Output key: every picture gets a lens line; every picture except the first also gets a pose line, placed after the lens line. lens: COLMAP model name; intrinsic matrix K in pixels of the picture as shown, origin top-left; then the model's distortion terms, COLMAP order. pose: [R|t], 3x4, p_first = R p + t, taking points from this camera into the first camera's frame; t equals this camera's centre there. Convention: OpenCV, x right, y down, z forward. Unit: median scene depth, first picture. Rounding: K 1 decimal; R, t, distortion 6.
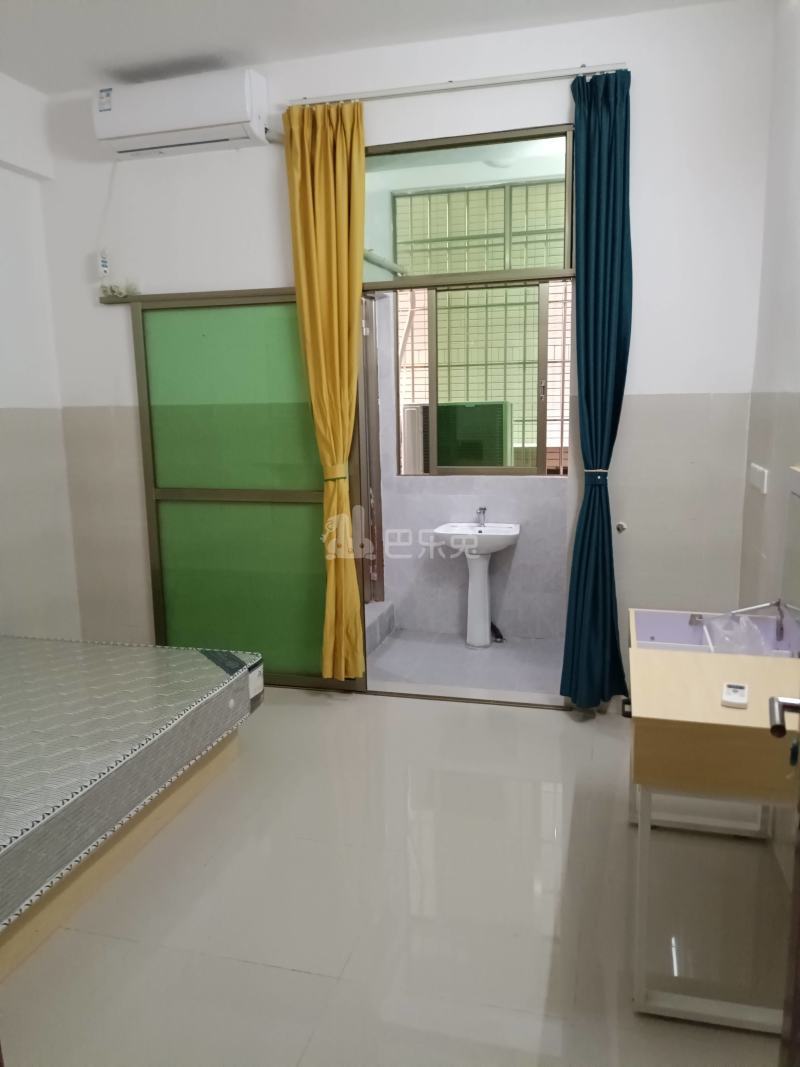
lens RADIAL K [[785.6, 0, 400.0], [0, 785.6, 533.5], [0, 0, 1]] dist [-0.004020, -0.001153]
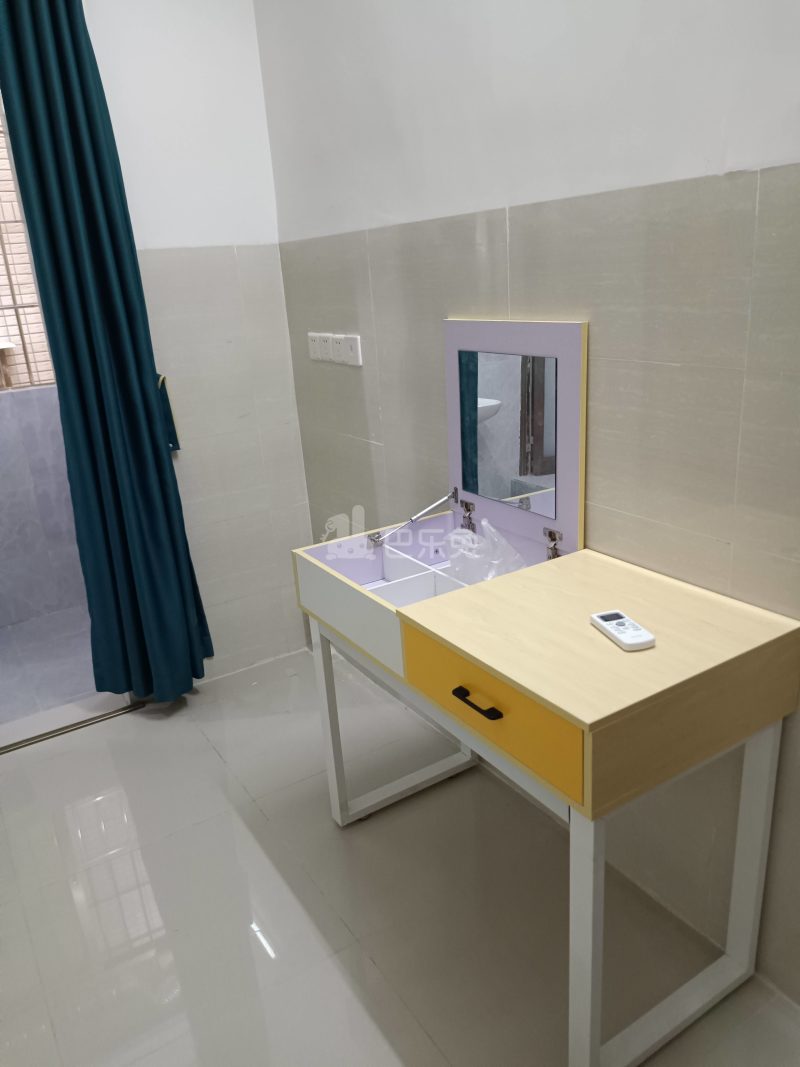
lens RADIAL K [[785.6, 0, 400.0], [0, 785.6, 533.5], [0, 0, 1]] dist [-0.004020, -0.001153]
pose [[0.677174, -0.263354, 0.687081, -0.102347], [0.186564, 0.964696, 0.185889, -0.026763], [-0.711779, 0.002306, 0.702399, 0.408205]]
